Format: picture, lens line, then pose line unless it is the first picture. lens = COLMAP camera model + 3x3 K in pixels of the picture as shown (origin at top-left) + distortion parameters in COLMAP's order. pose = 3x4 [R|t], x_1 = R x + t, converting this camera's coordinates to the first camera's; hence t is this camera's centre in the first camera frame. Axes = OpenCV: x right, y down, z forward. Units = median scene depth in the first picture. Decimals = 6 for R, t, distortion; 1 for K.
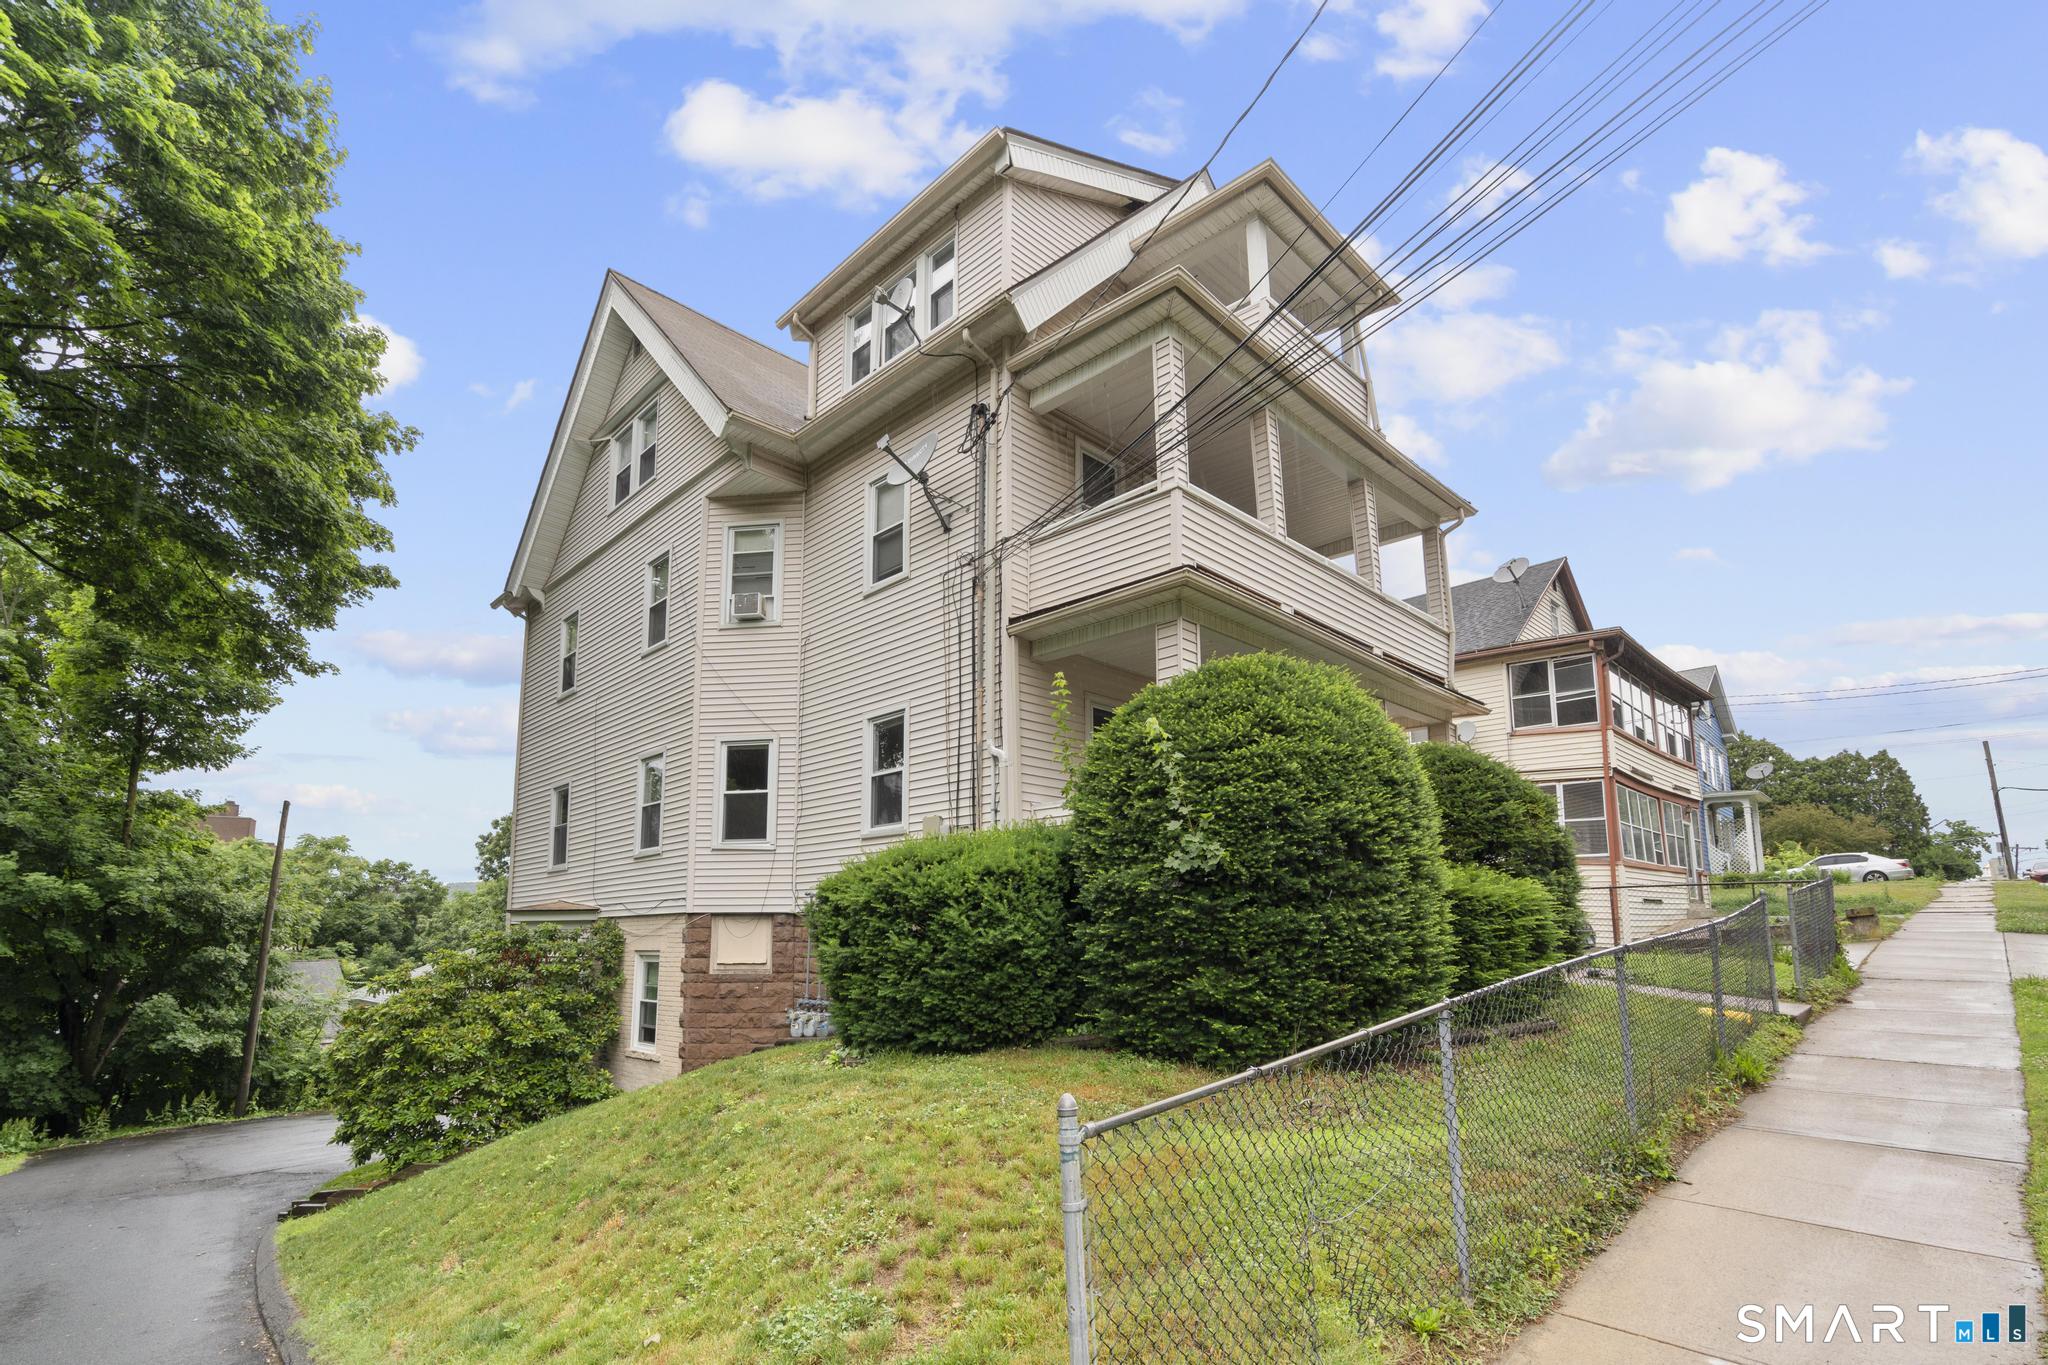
lens RADIAL K [[949.6, 0, 990.9], [0, 949.6, 807.6], [0, 0, 1]] dist [-0.012851, 0.007011]
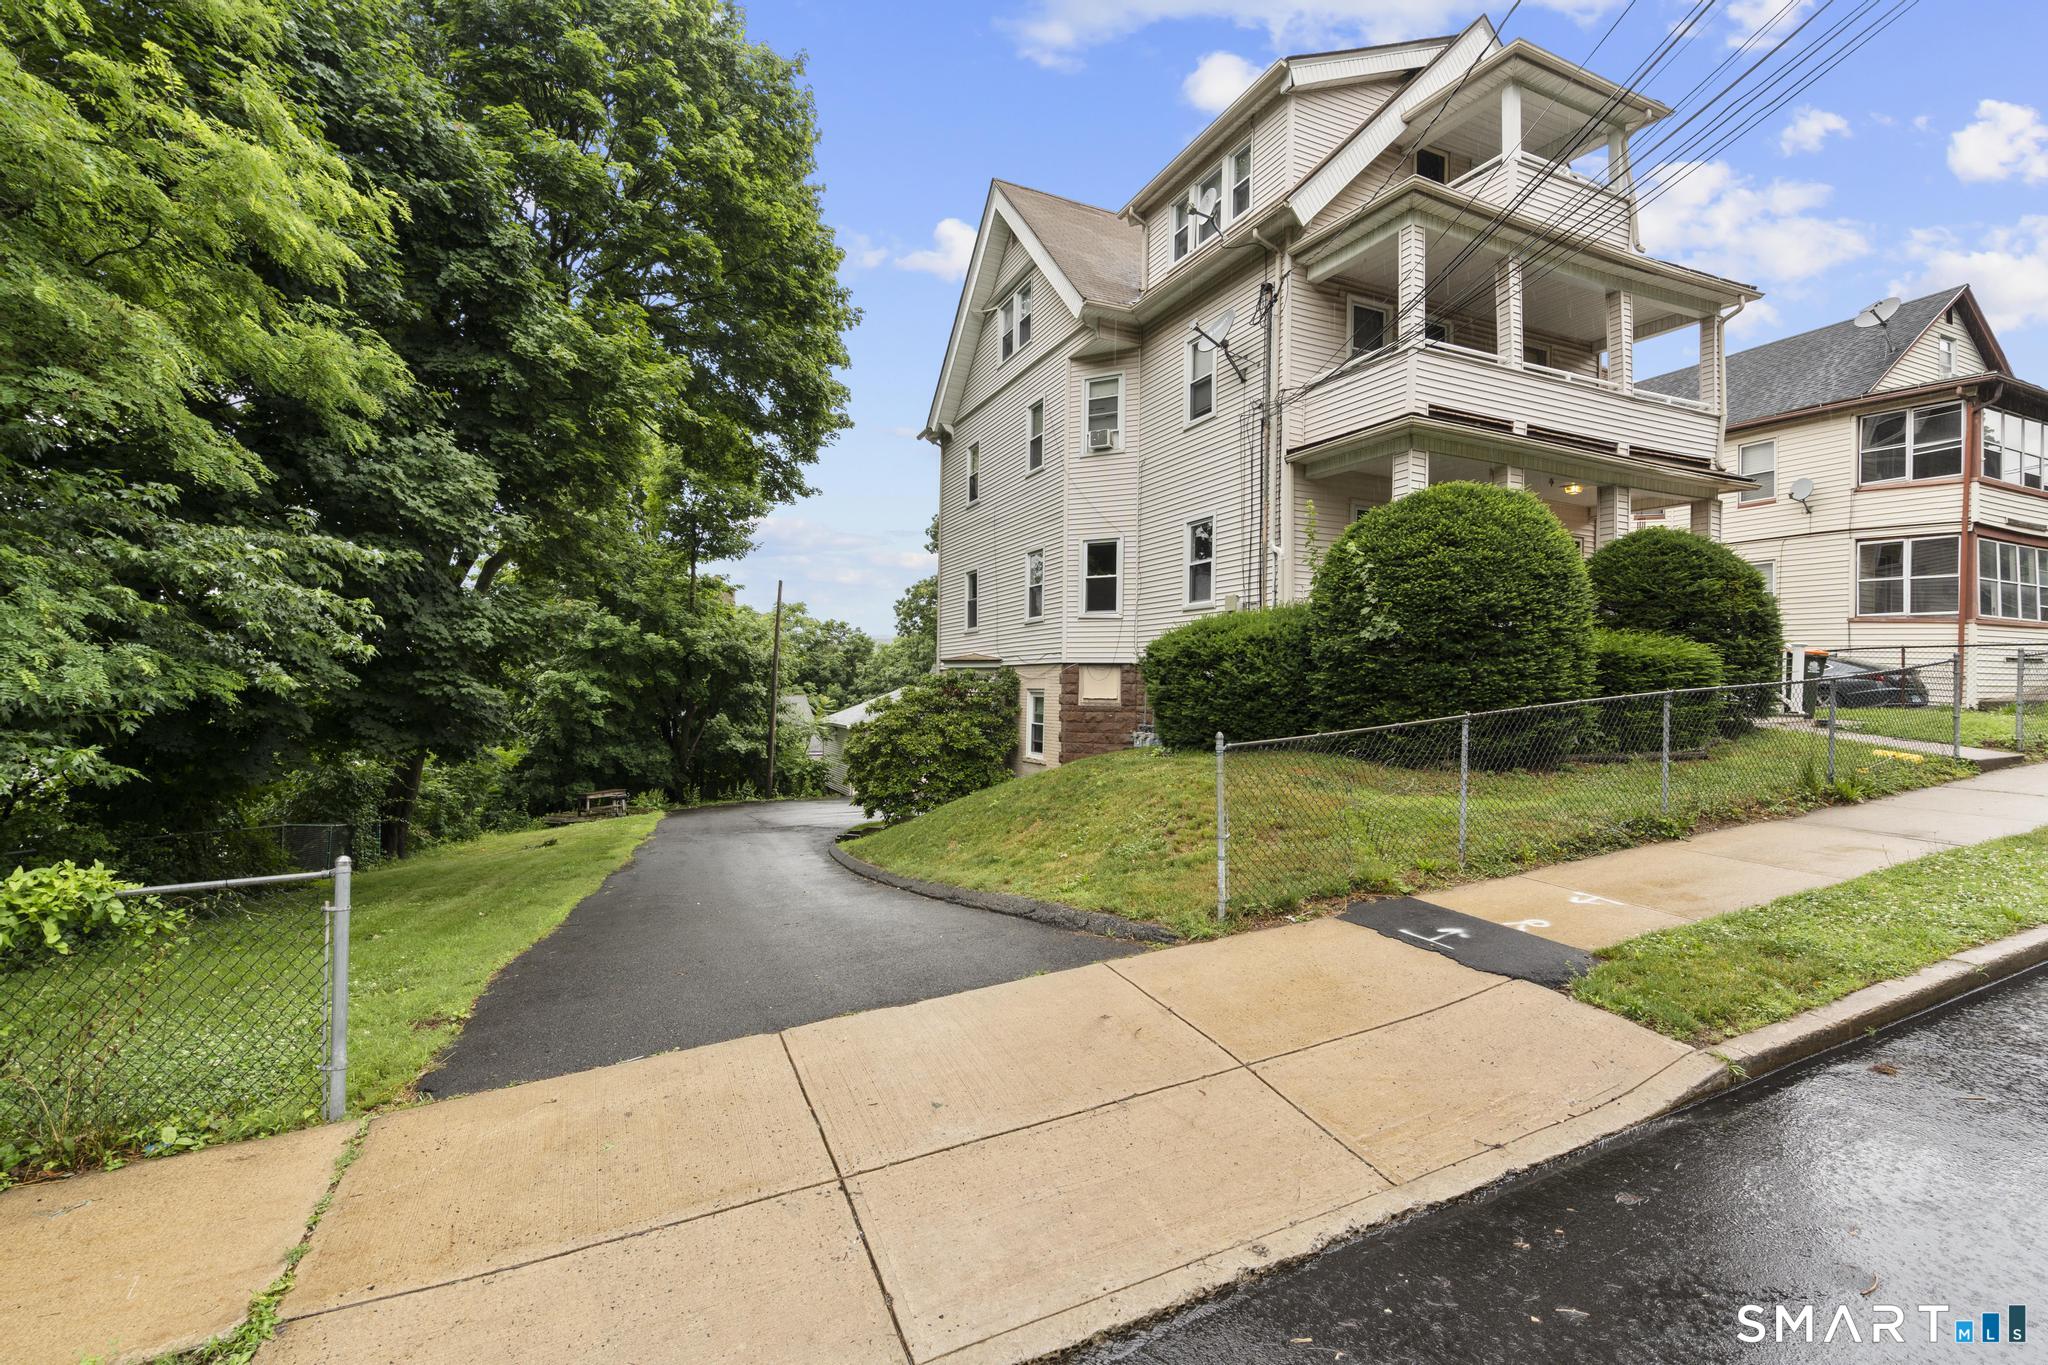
lens RADIAL K [[919.5, 0, 1021.6], [0, 919.5, 682.5], [0, 0, 1]] dist [-0.010282, 0.005744]
pose [[0.942928, 0.016178, -0.332602, 0.085800], [0.027421, 0.991654, 0.125974, -0.037124], [0.331865, -0.127905, 0.934615, -0.329859]]
